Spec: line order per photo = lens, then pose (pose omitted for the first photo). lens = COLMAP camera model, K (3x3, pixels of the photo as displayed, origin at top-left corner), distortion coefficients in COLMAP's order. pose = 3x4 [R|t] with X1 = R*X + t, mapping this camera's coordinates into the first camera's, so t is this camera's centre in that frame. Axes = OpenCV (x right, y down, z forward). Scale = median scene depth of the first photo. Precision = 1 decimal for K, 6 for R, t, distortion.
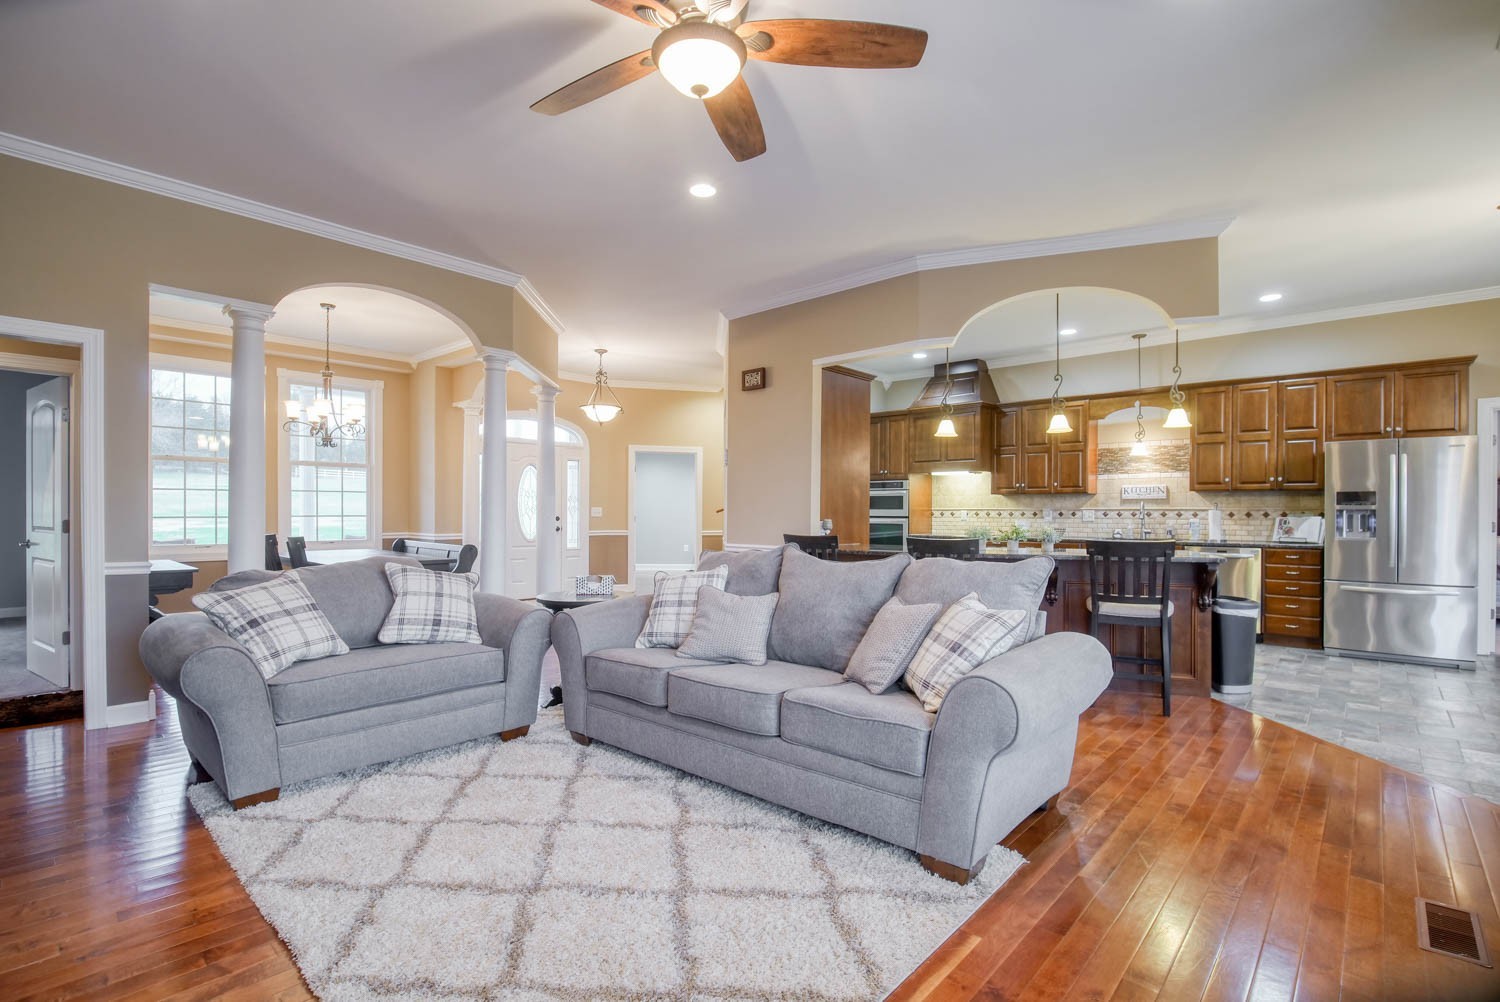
lens RADIAL K [[694.3, 0, 750.8], [0, 694.3, 510.3], [0, 0, 1]] dist [-0.000872, -0.000135]
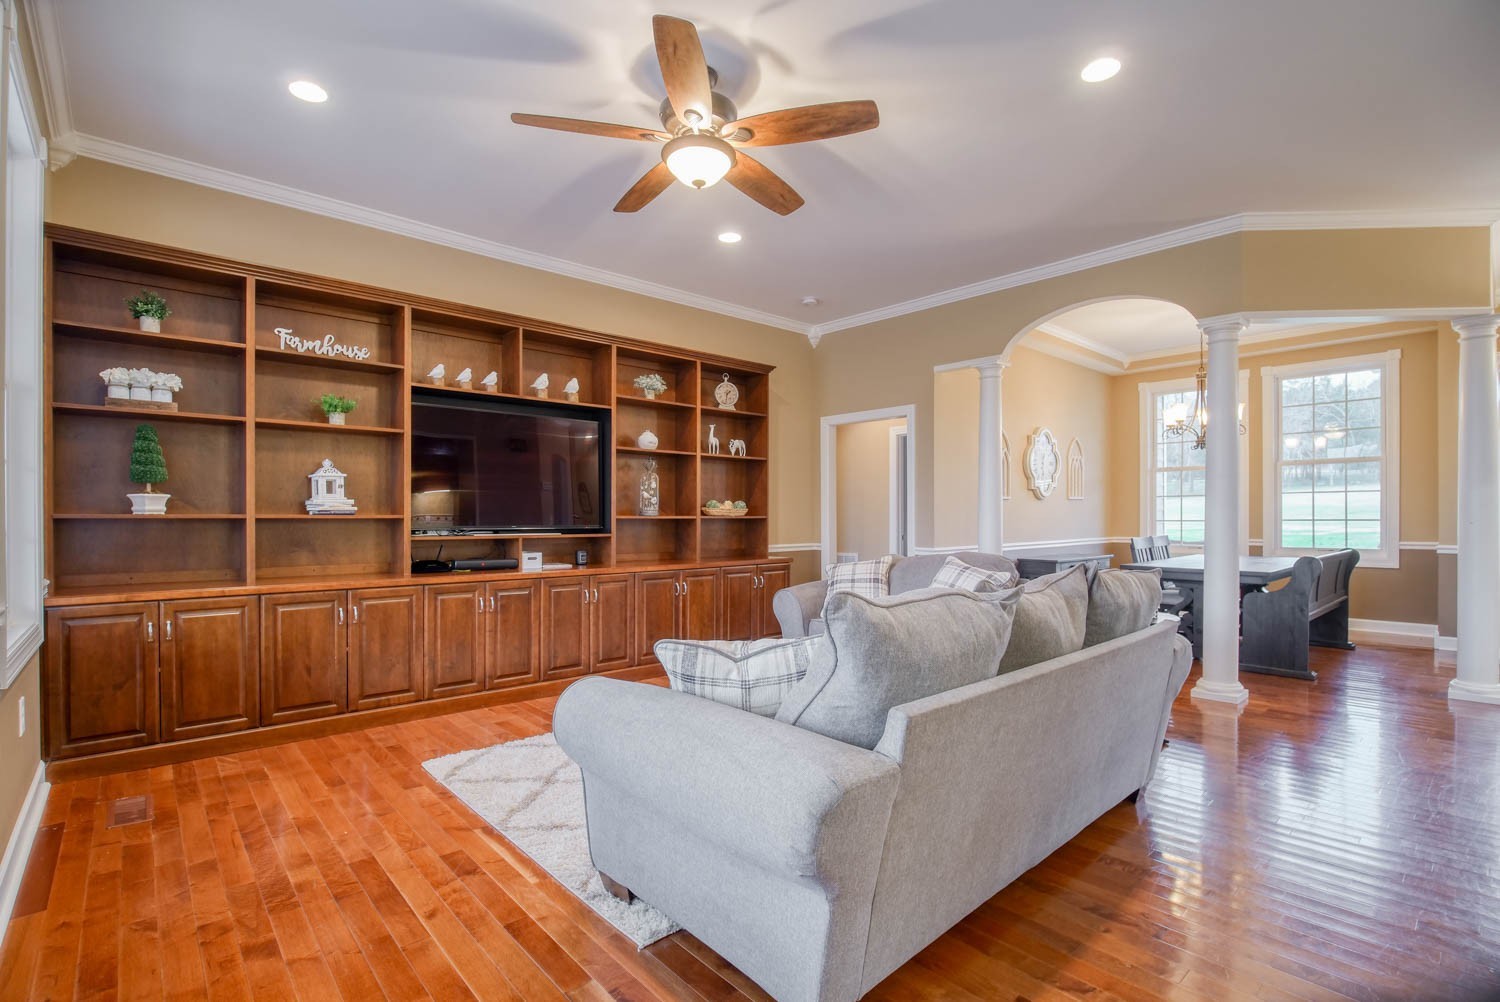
lens RADIAL K [[714.6, 0, 748.4], [0, 714.6, 515.8], [0, 0, 1]] dist [0.003310, 0.000502]
pose [[-0.109652, 0.001547, -0.993969, 1.550164], [-0.000276, 0.999999, 0.001586, 0.004698], [0.993970, 0.000448, -0.109652, 1.564109]]
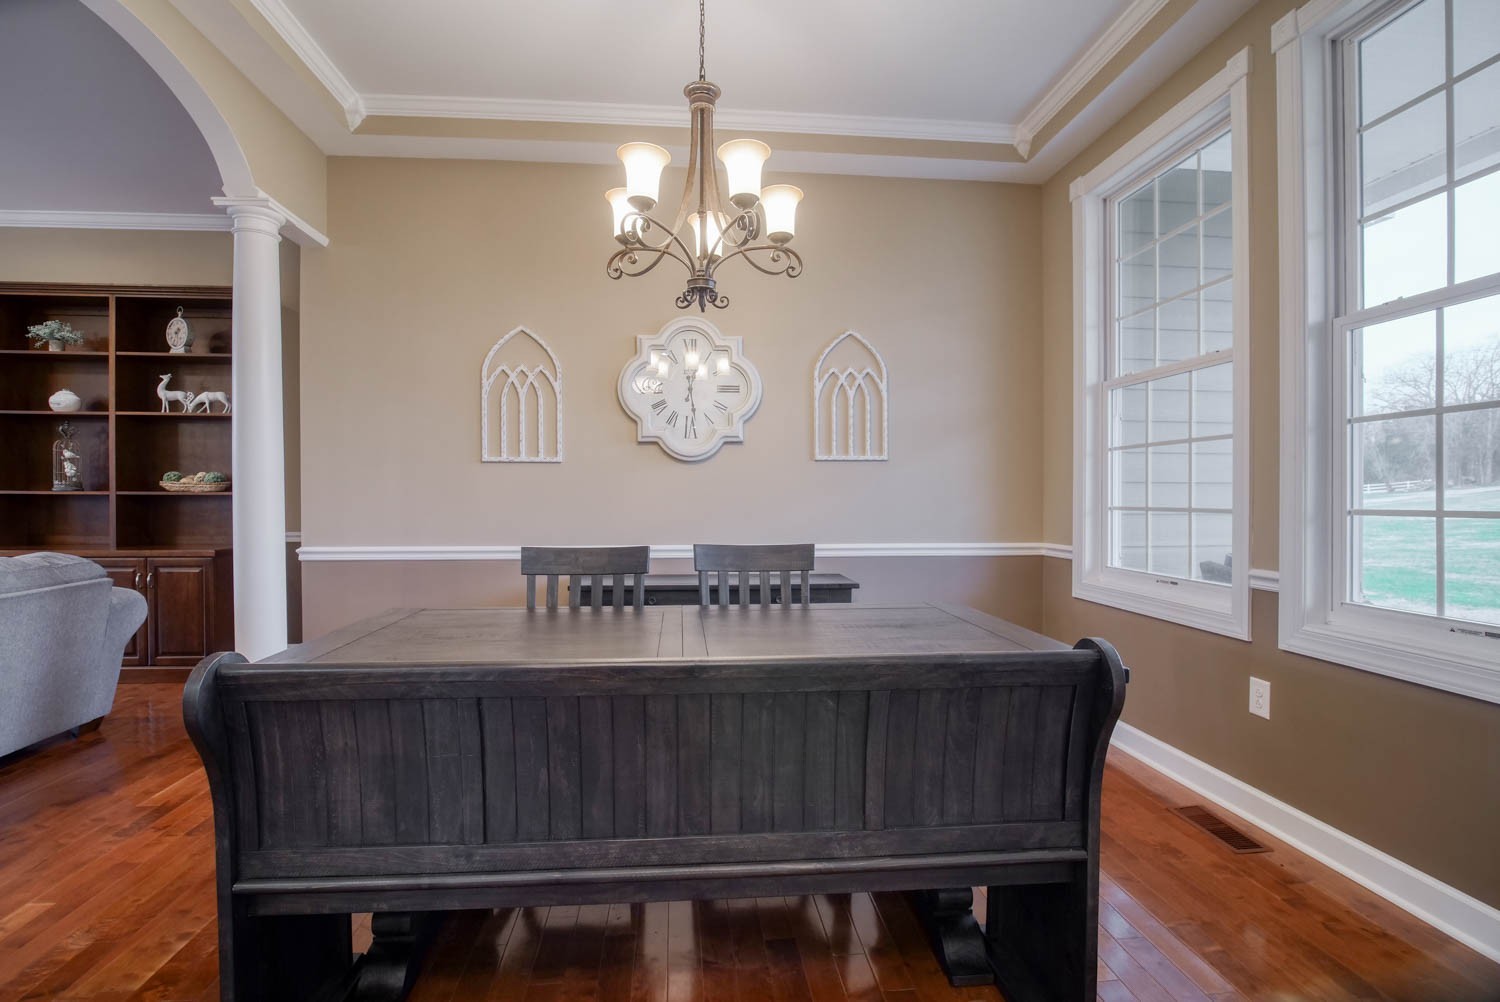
lens RADIAL K [[700.0, 0, 738.7], [0, 700.0, 496.1], [0, 0, 1]] dist [-0.004658, -0.001108]
pose [[-0.675024, 0.004889, -0.737780, -1.160434], [0.002021, 0.999987, 0.004777, 0.001550], [0.737793, 0.001734, -0.675025, 4.064319]]
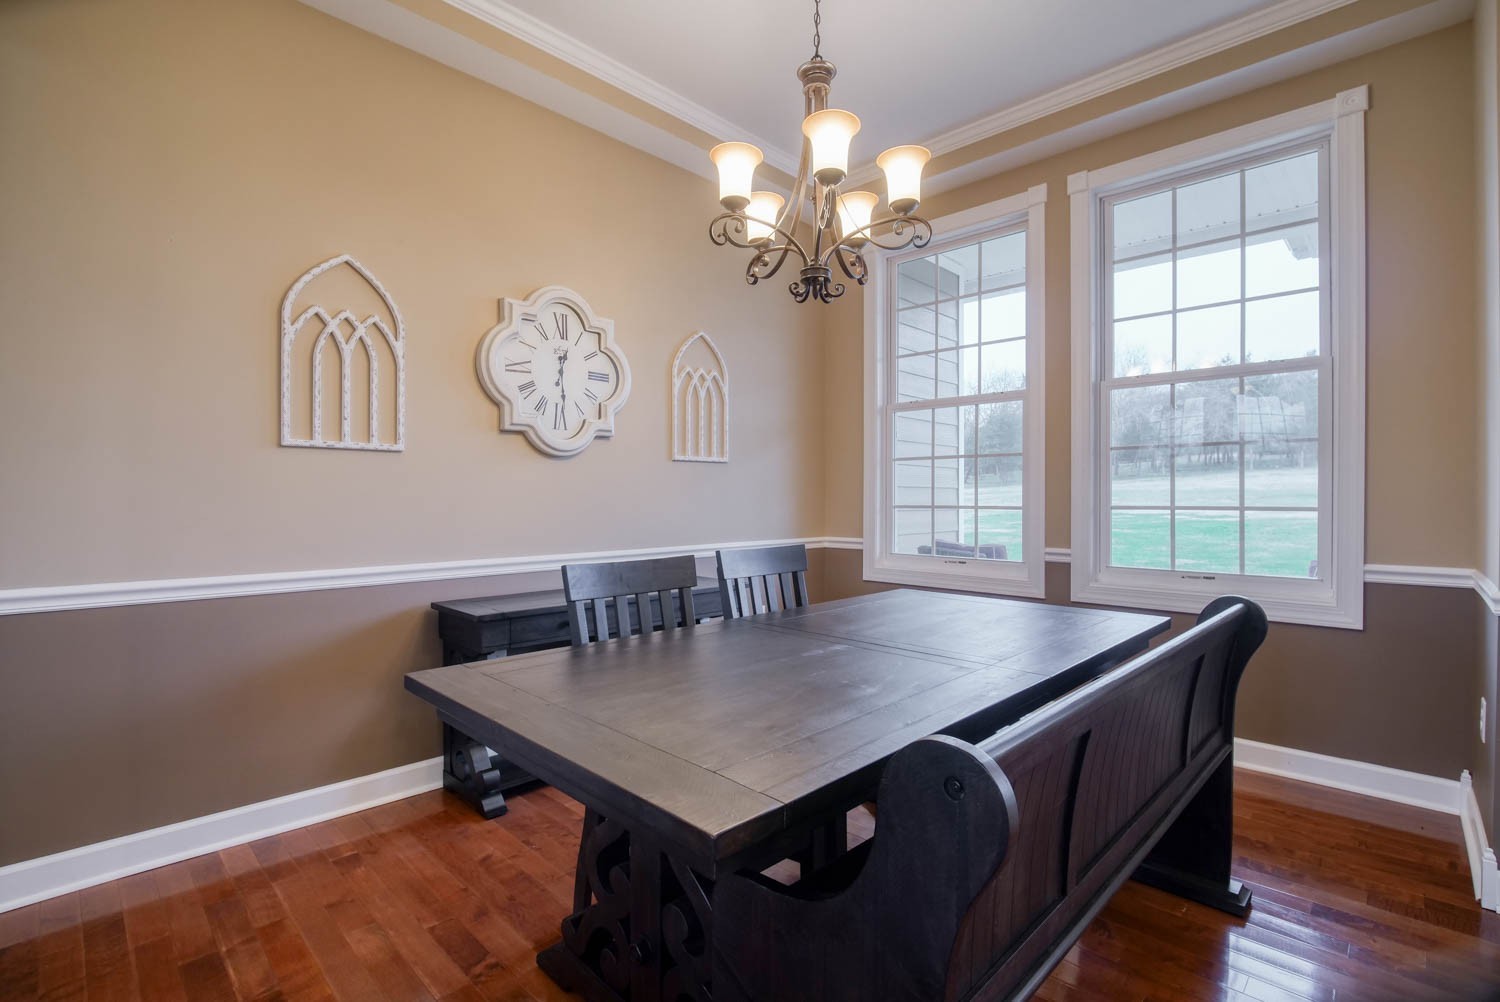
lens RADIAL K [[700.0, 0, 738.7], [0, 700.0, 496.1], [0, 0, 1]] dist [-0.004658, -0.001108]
pose [[-0.041964, 0.002902, -0.999115, -0.875835], [-0.001519, 0.999994, 0.002968, 0.002016], [0.999118, 0.001642, -0.041959, 3.181167]]
